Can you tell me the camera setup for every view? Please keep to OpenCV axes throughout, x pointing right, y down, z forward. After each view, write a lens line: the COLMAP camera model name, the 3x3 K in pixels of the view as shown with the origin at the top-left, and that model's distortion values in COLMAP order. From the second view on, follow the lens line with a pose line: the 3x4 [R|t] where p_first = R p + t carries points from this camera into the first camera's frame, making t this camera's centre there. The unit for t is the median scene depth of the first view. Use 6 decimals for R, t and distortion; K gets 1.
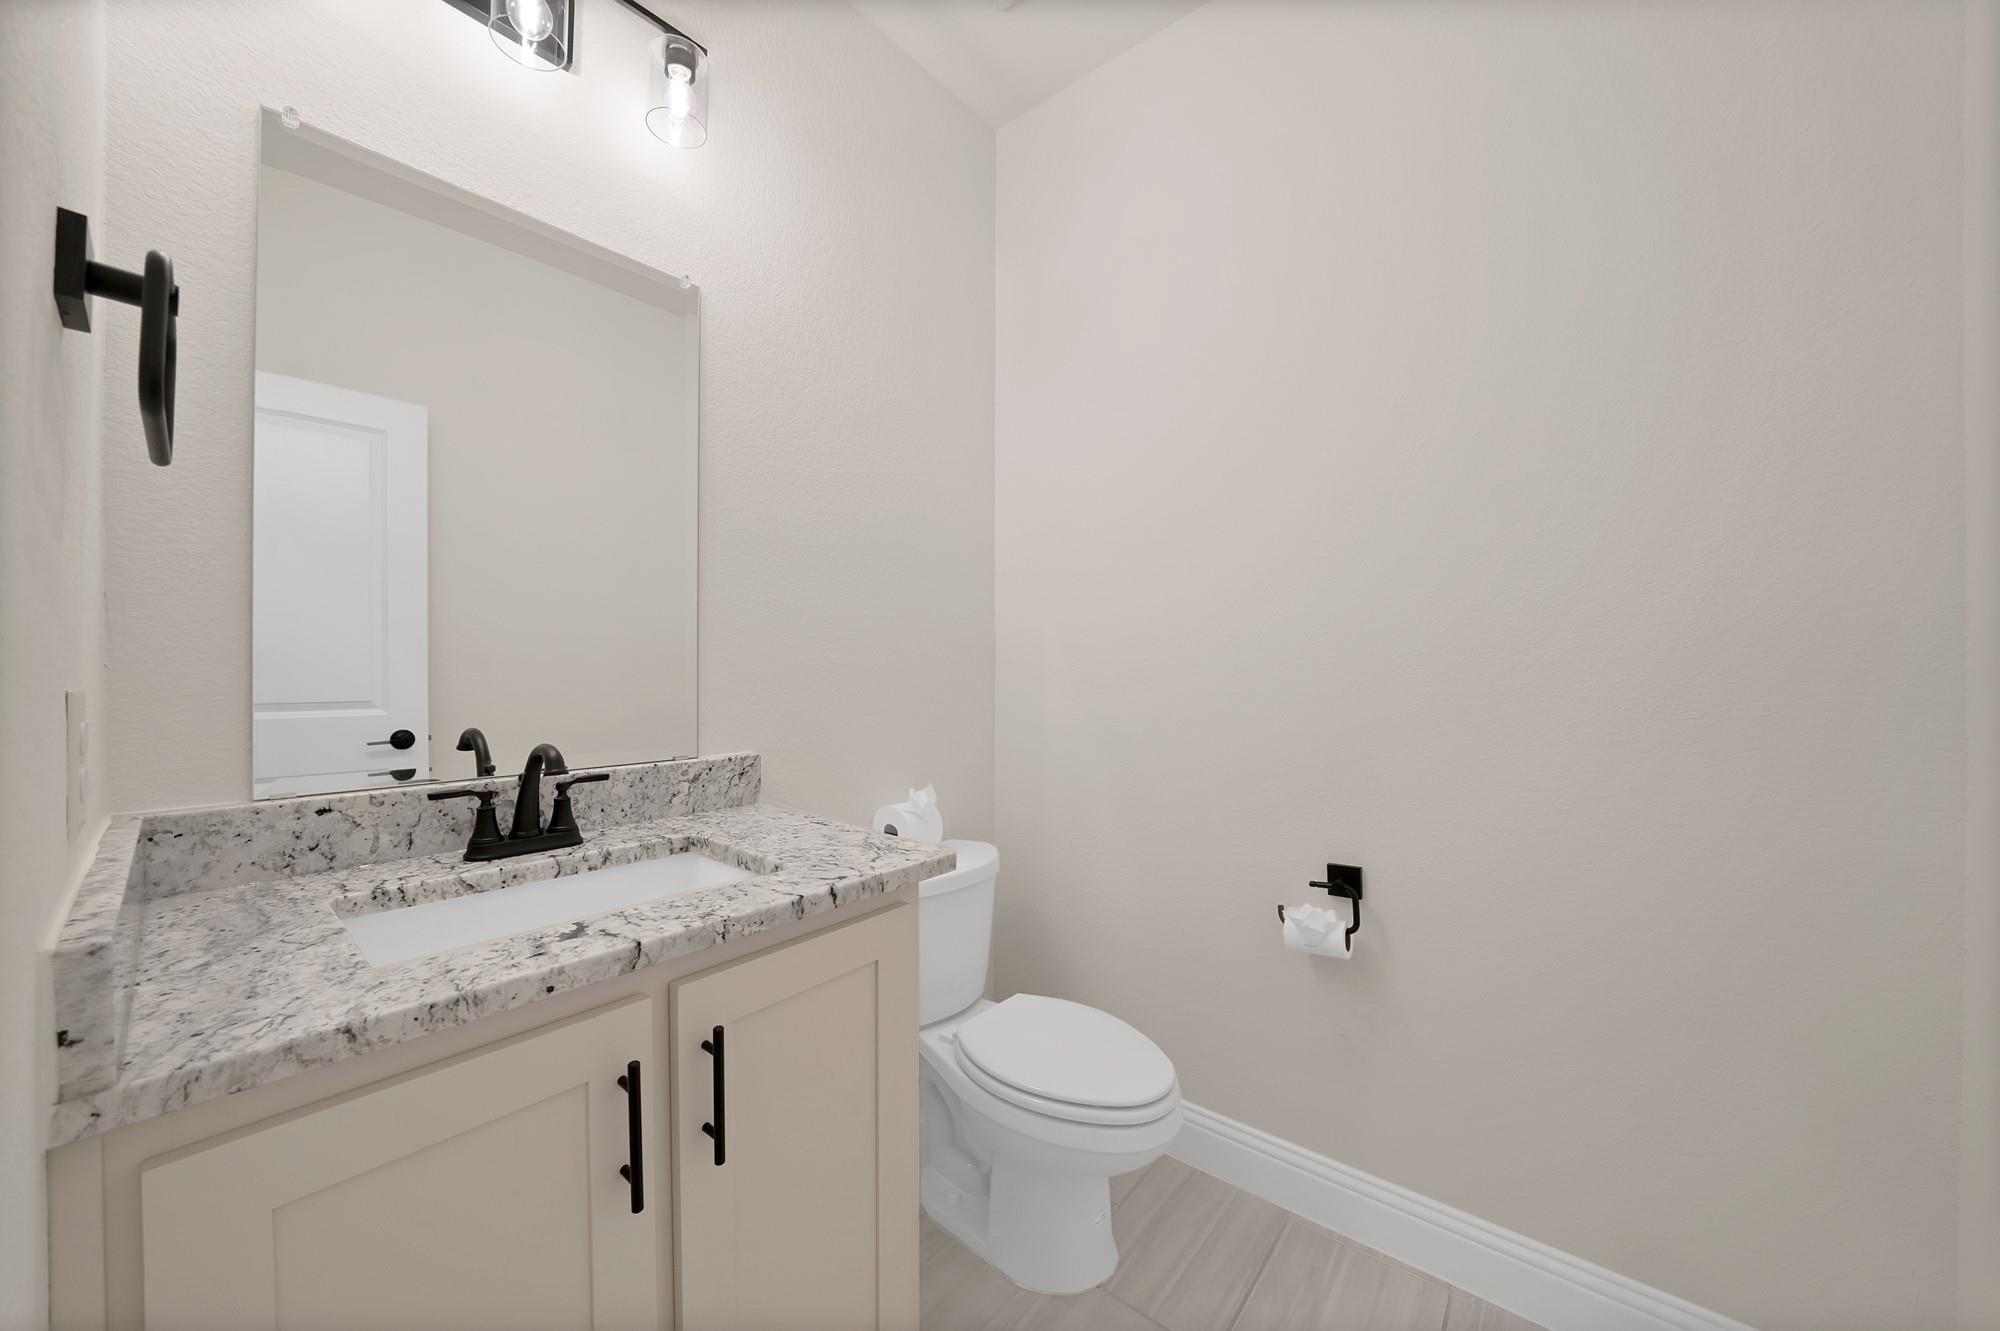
lens RADIAL K [[703.7, 0, 991.0], [0, 703.7, 675.5], [0, 0, 1]] dist [-0.006496, -0.000239]
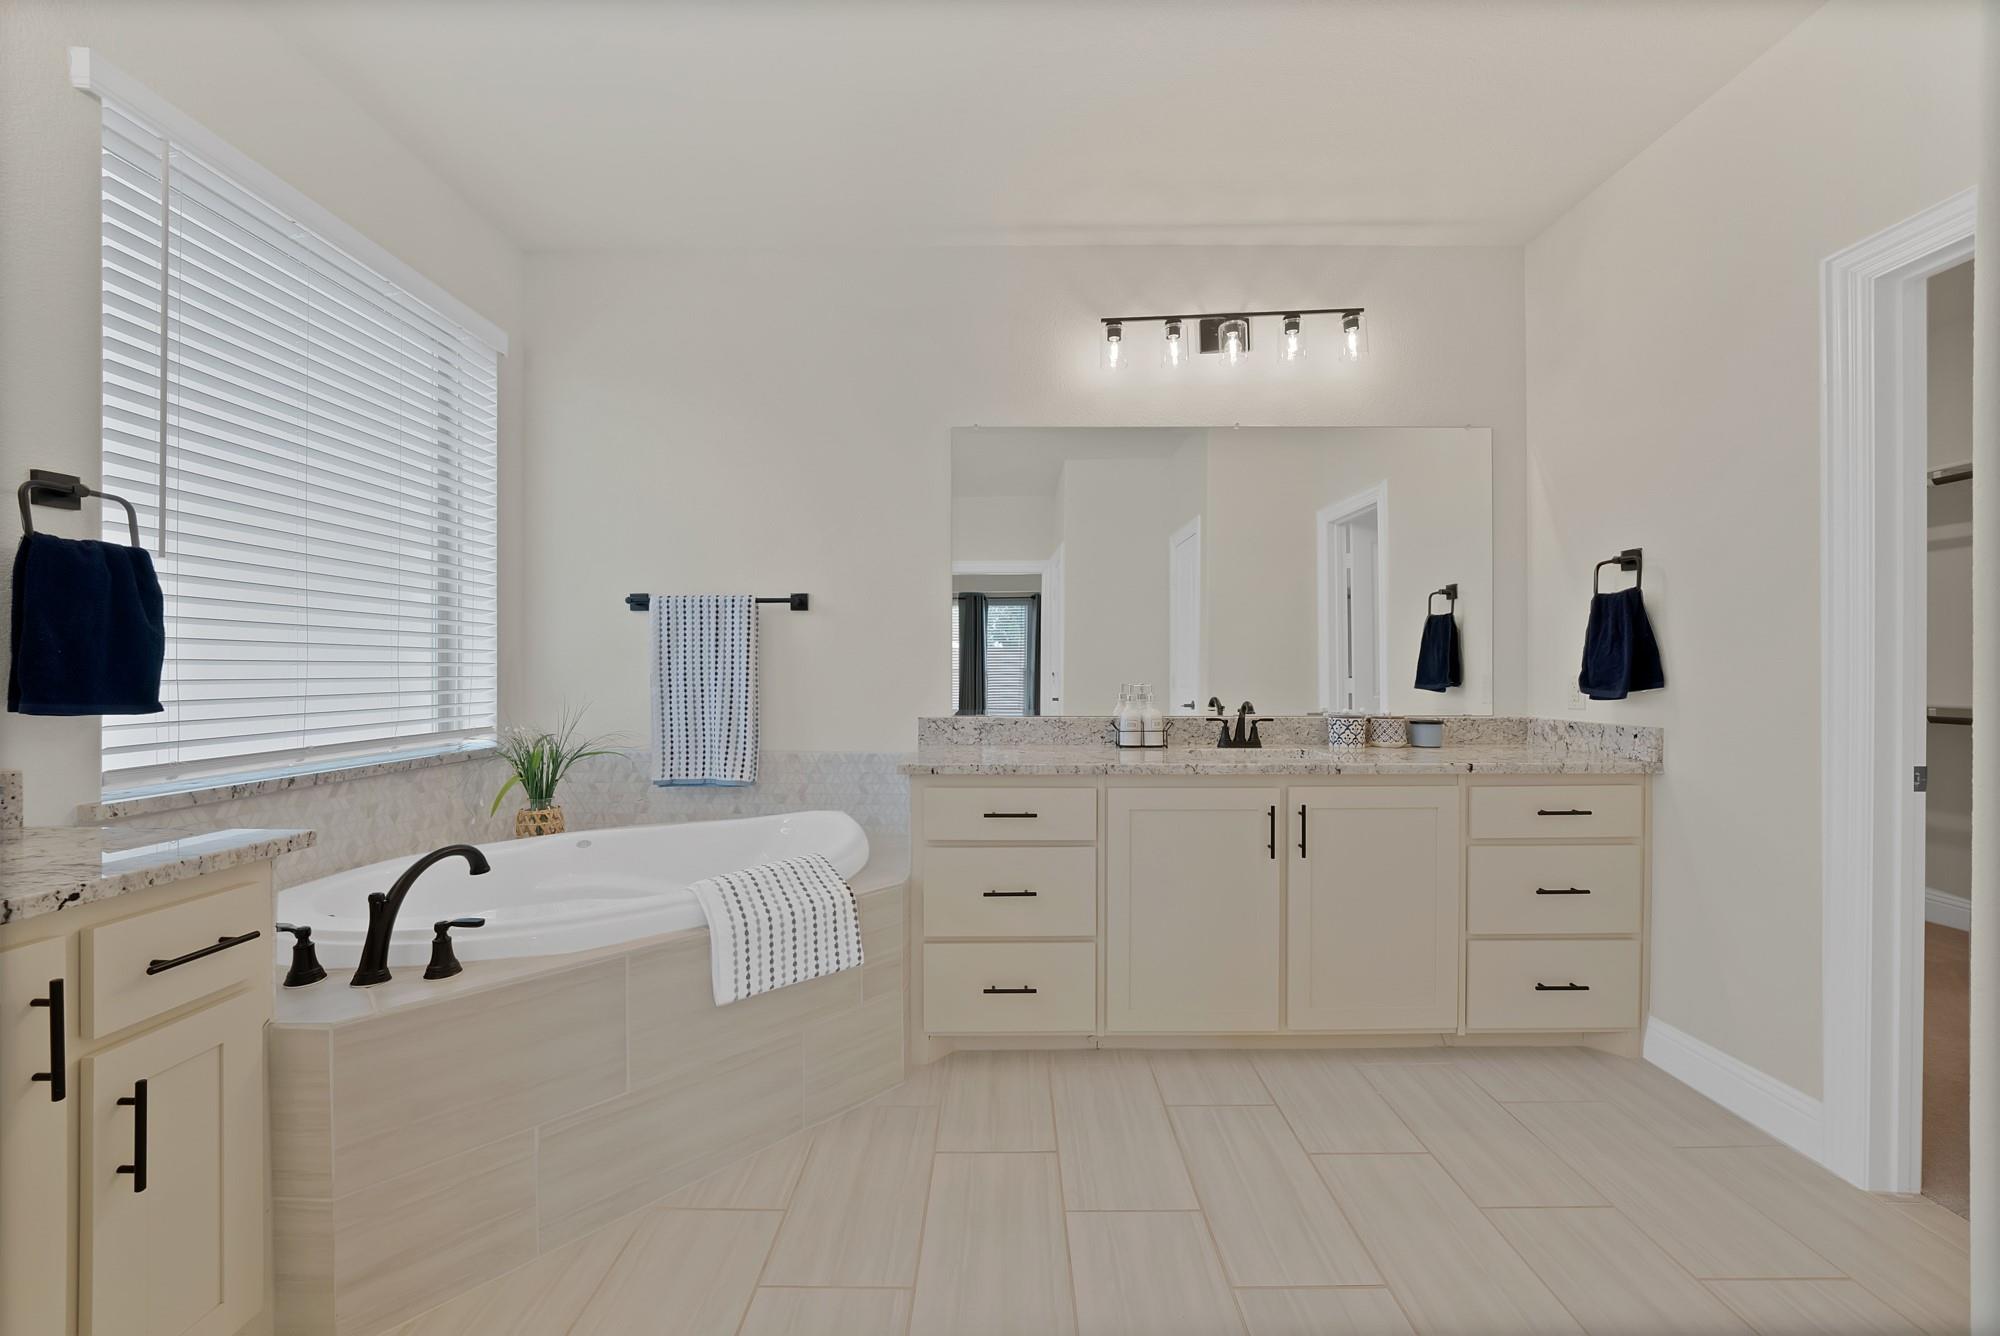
lens RADIAL K [[766.5, 0, 1000.5], [0, 766.5, 670.0], [0, 0, 1]] dist [-0.000871, -0.000018]
pose [[0.640165, 0.013104, -0.768126, 0.747436], [-0.002730, 0.999887, 0.014782, -0.040220], [0.768233, -0.007366, 0.640128, -1.185530]]
